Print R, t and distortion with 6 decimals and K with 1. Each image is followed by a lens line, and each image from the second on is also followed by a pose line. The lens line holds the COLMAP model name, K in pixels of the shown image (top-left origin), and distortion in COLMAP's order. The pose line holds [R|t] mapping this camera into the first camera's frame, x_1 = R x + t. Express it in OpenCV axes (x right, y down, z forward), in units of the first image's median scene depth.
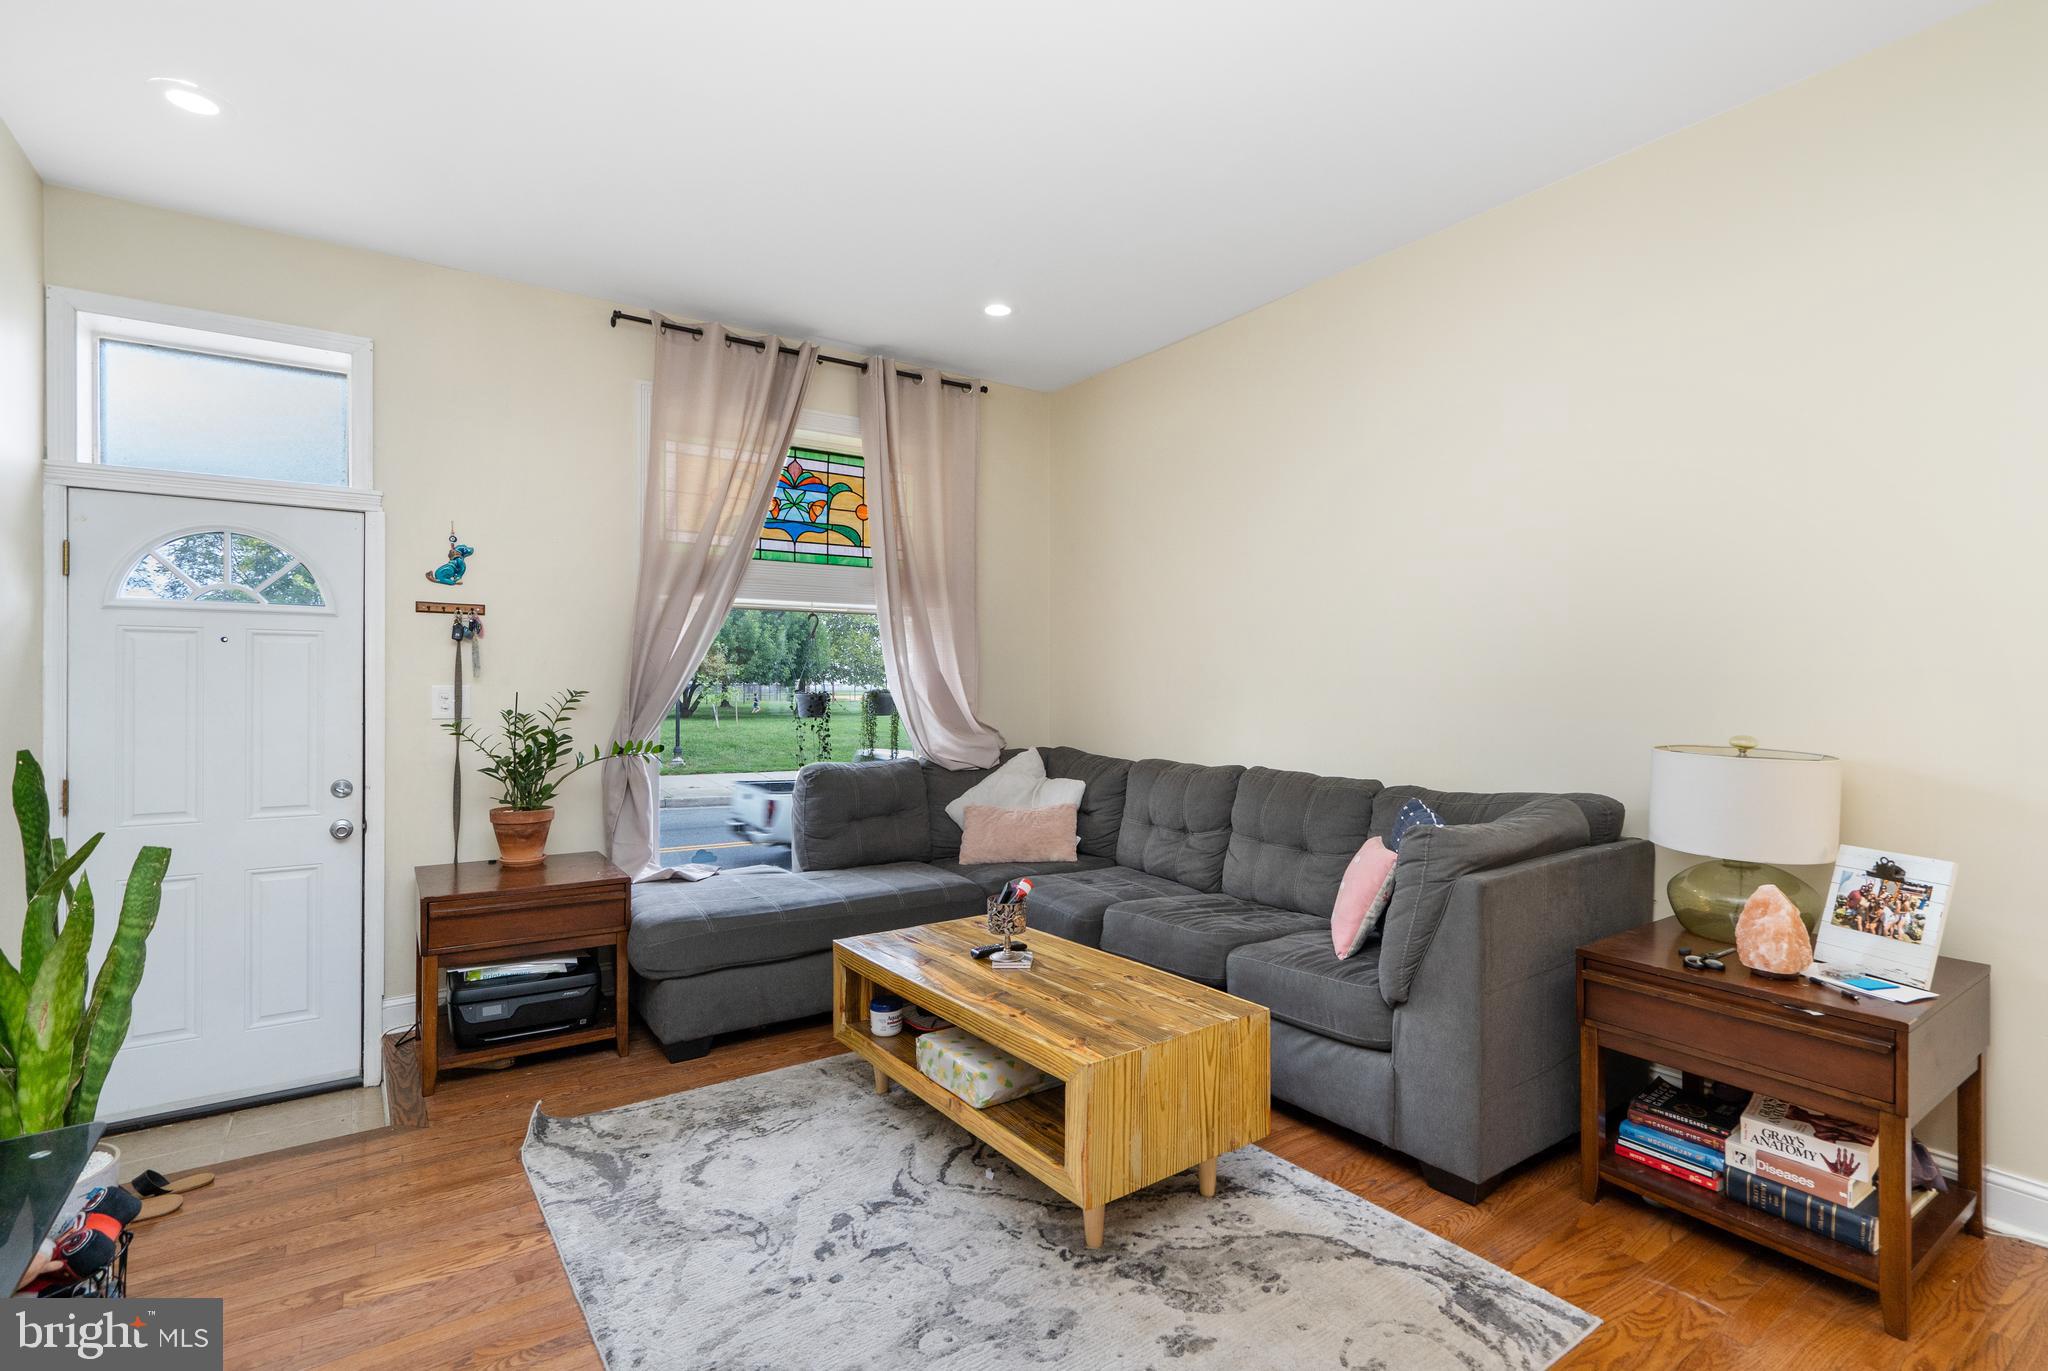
lens RADIAL K [[963.4, 0, 1021.9], [0, 963.4, 671.9], [0, 0, 1]] dist [-0.003567, 0.000953]
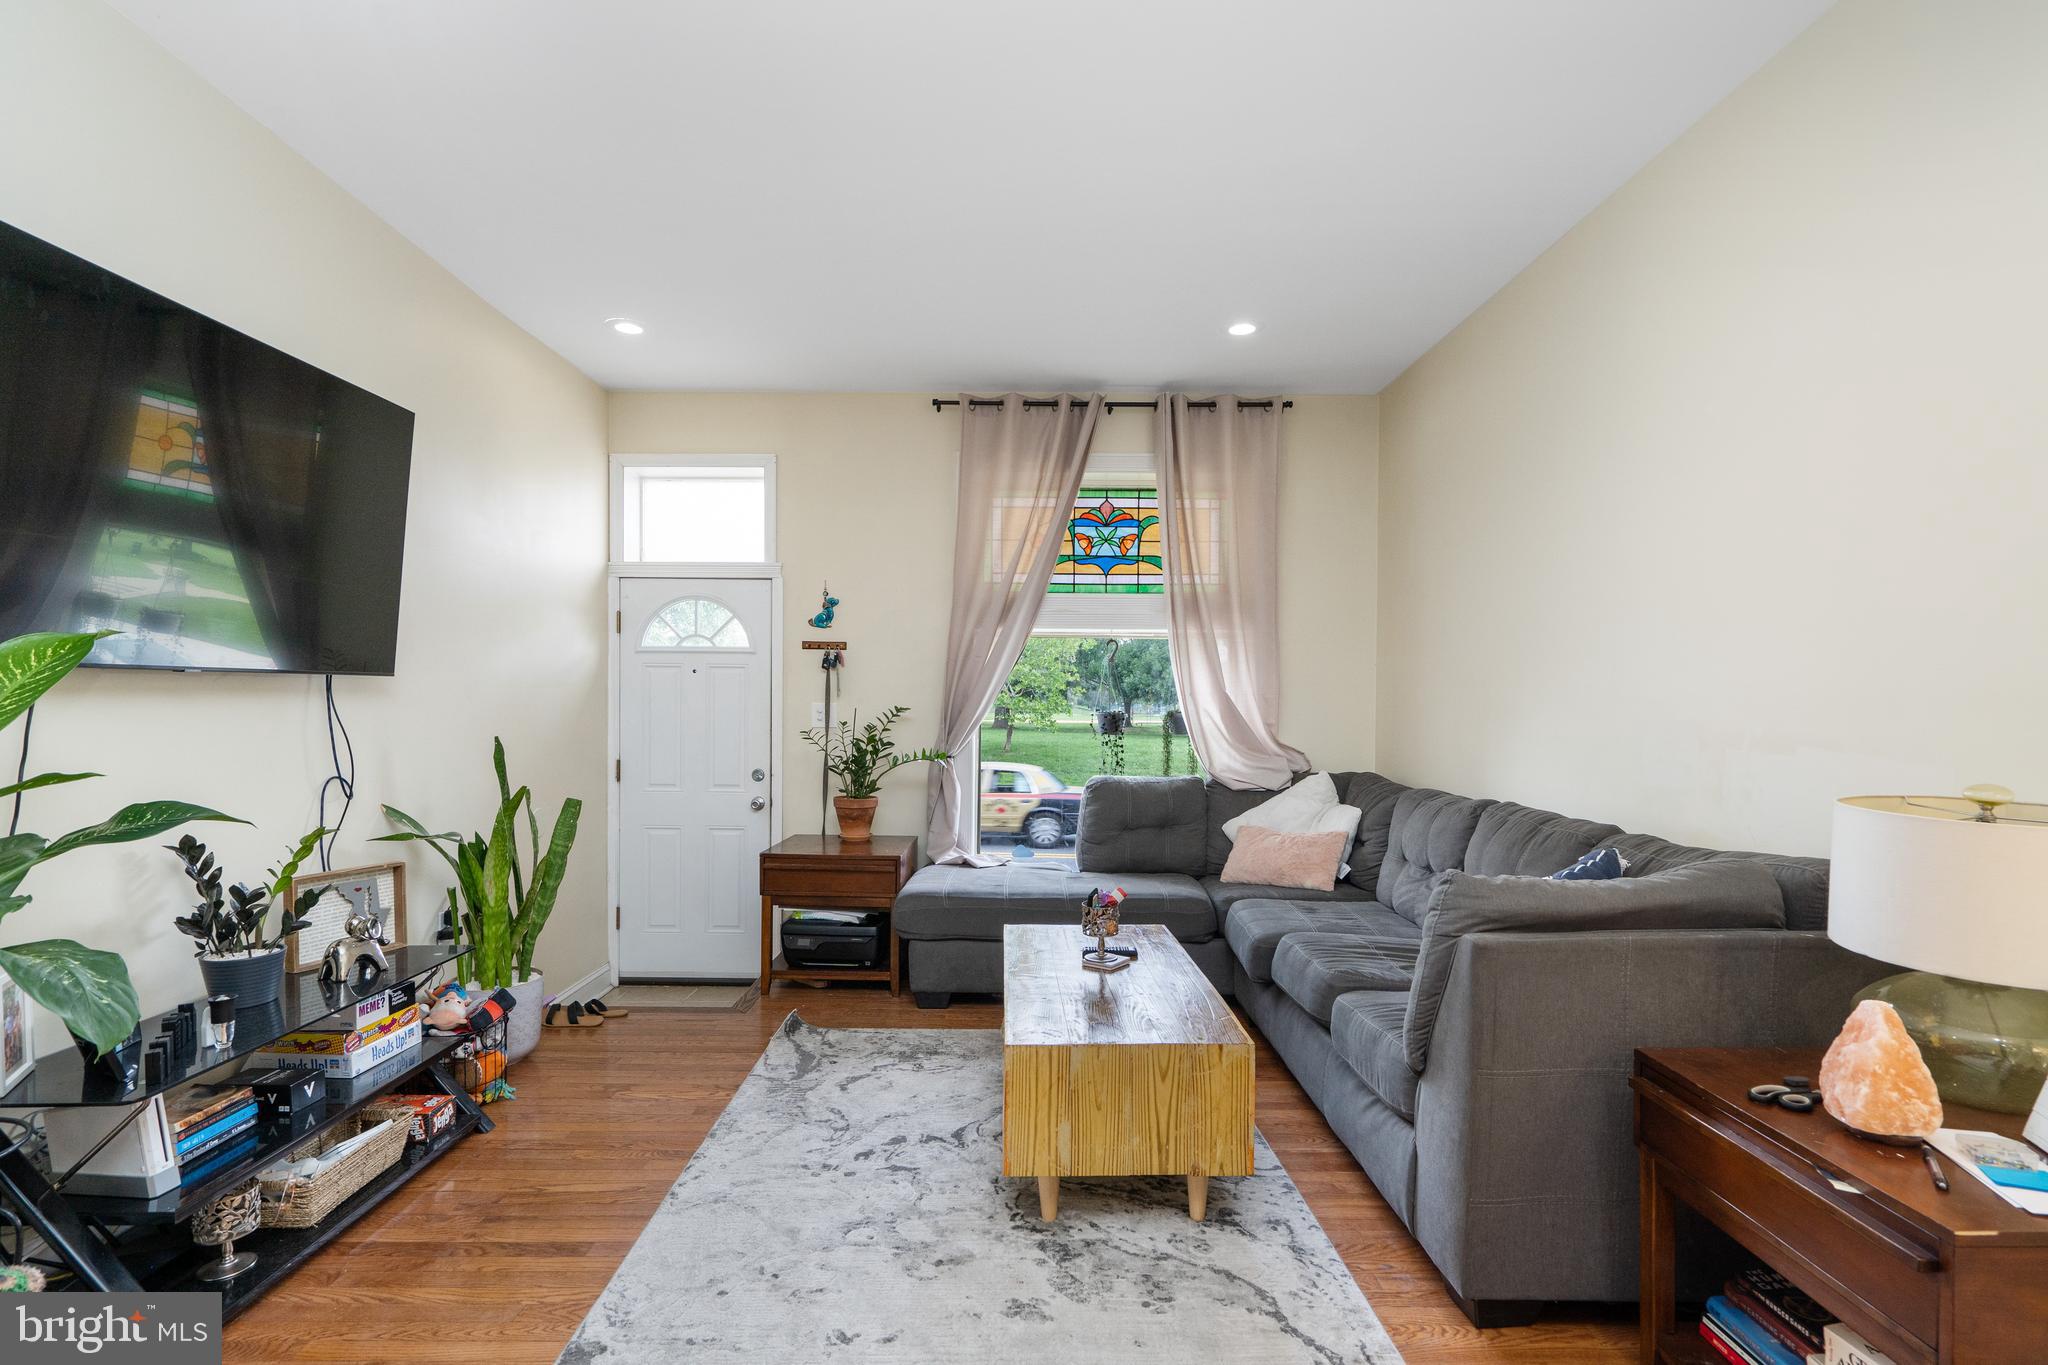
lens RADIAL K [[952.7, 0, 1019.5], [0, 952.7, 705.3], [0, 0, 1]] dist [-0.001791, 0.000358]
pose [[0.821015, 0.006237, -0.570872, 0.386501], [-0.000486, 0.999948, 0.010225, 0.003698], [0.570906, -0.008118, 0.820975, 0.062401]]
